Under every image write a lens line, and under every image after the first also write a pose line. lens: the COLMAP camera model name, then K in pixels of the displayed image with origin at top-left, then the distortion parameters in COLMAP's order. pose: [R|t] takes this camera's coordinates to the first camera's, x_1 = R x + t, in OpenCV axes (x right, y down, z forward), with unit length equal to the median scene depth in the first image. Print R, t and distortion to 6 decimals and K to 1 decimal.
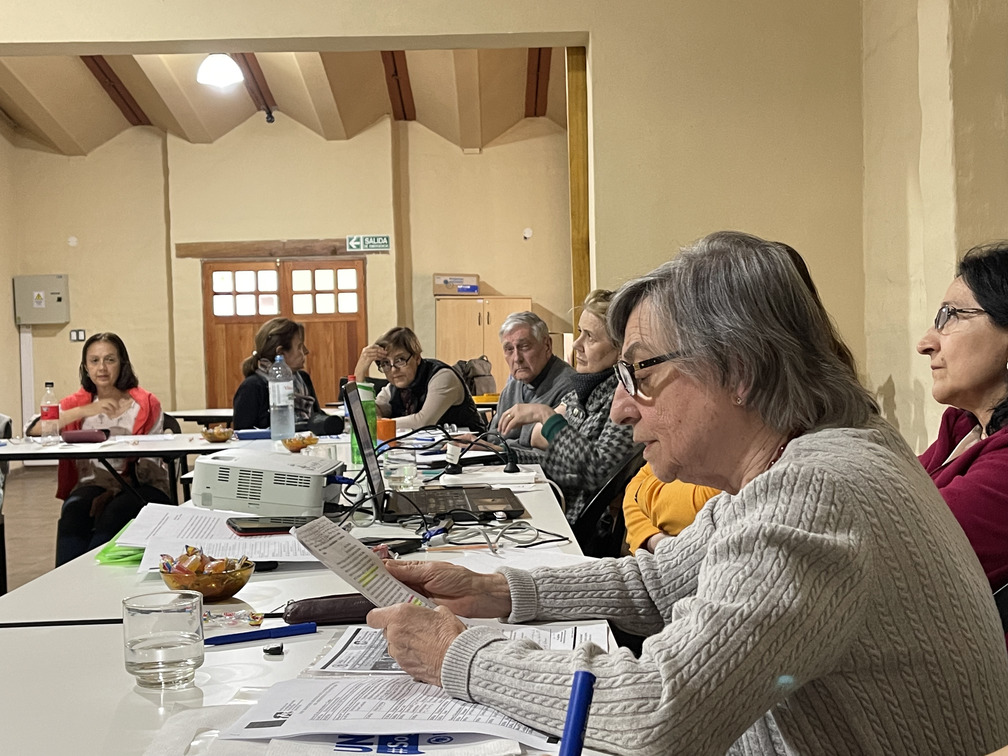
lens RADIAL K [[1258.7, 0, 504.0], [0, 1258.7, 378.0], [0, 0, 1]] dist [0.076585, -0.001408]
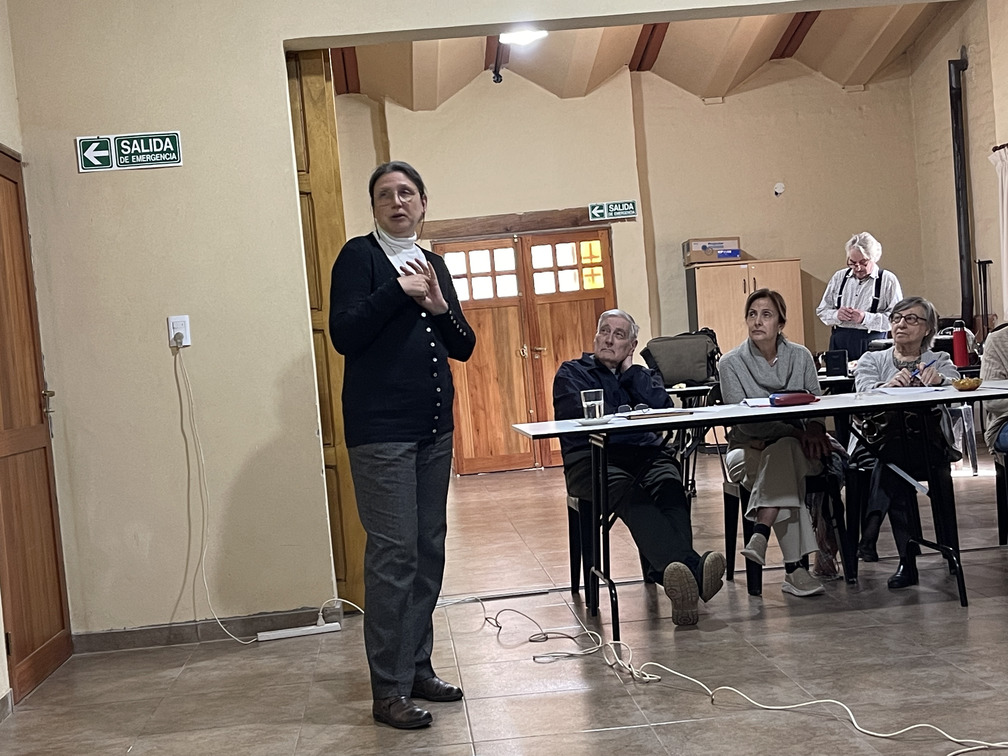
lens RADIAL K [[1541.1, 0, 504.0], [0, 1541.1, 378.0], [0, 0, 1]] dist [0.125128, -0.024695]
pose [[0.996101, -0.067038, 0.057354, -0.260689], [0.067091, 0.997746, 0.000993, 0.005905], [-0.057291, 0.002859, 0.998353, -0.093652]]
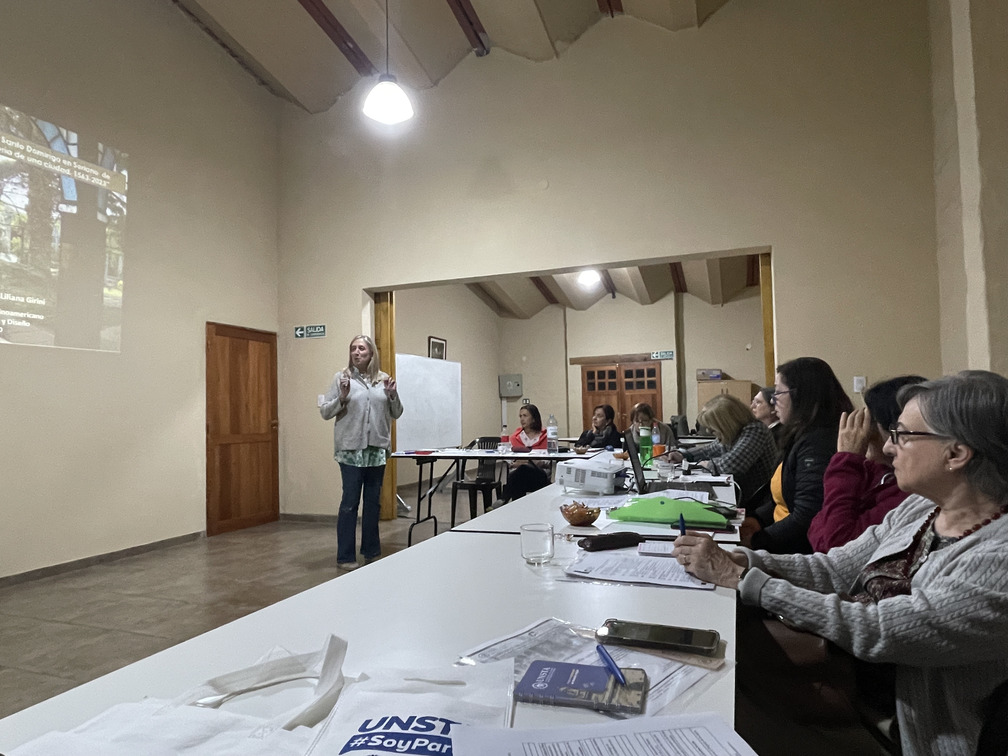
lens RADIAL K [[626.3, 0, 504.0], [0, 626.3, 378.0], [0, 0, 1]] dist [0.003386, 0.000523]
pose [[0.933919, -0.016090, -0.357123, 0.012198], [-0.008277, 0.997746, -0.066598, -0.002133], [0.357389, 0.065153, 0.931680, -0.012956]]
